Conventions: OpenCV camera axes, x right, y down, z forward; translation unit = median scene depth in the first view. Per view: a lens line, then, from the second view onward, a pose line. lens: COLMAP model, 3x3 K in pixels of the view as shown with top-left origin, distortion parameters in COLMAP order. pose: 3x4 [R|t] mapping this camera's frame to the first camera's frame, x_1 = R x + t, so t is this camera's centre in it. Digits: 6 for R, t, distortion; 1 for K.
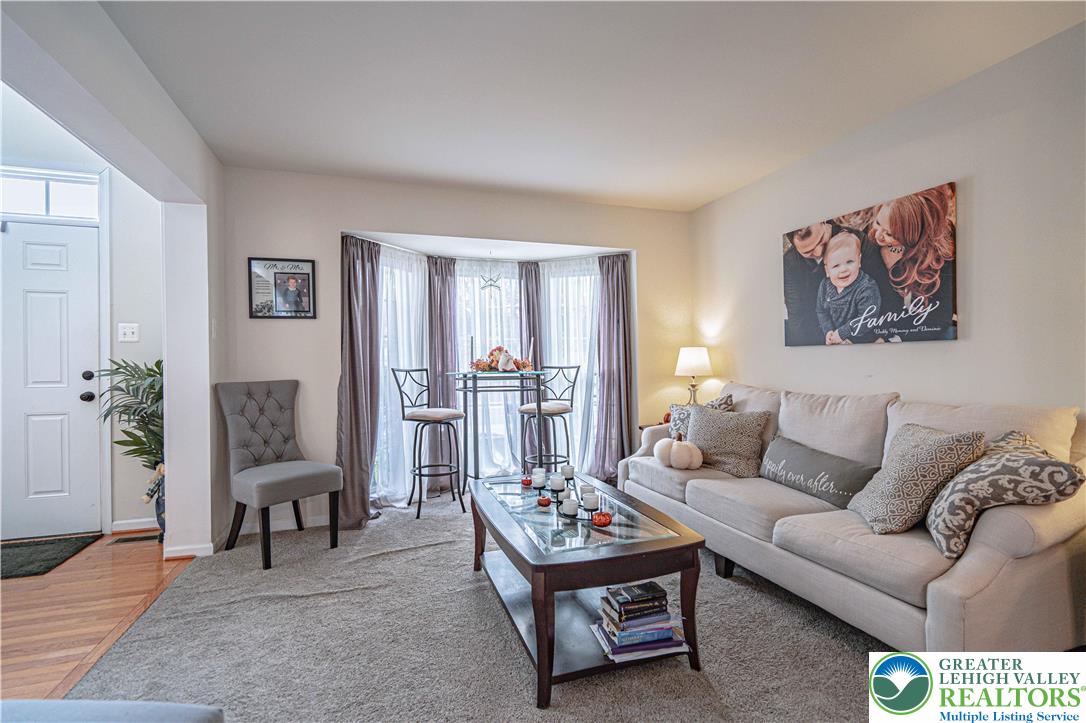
lens RADIAL K [[494.4, 0, 540.2], [0, 494.4, 364.5], [0, 0, 1]] dist [-0.009304, 0.004750]
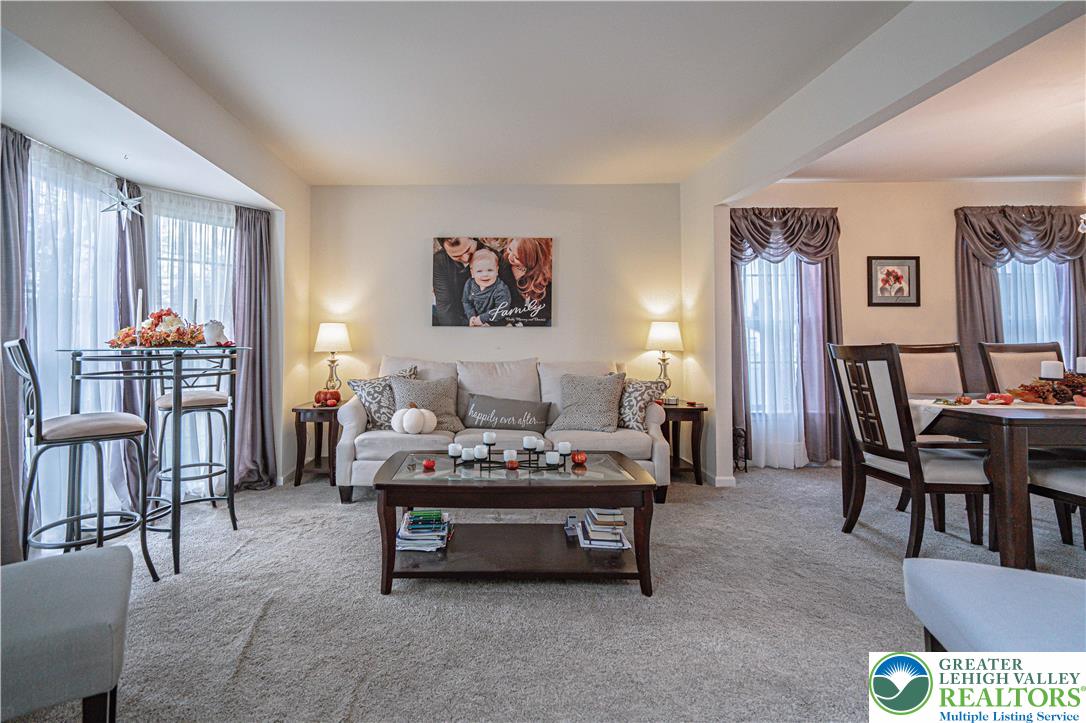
lens RADIAL K [[494.4, 0, 503.9], [0, 494.4, 317.6], [0, 0, 1]] dist [-0.009304, 0.004750]
pose [[0.308945, 0.057098, 0.949364, -0.741641], [0.001001, 0.998176, -0.060360, 0.020418], [-0.951079, 0.019599, 0.308324, 0.508232]]
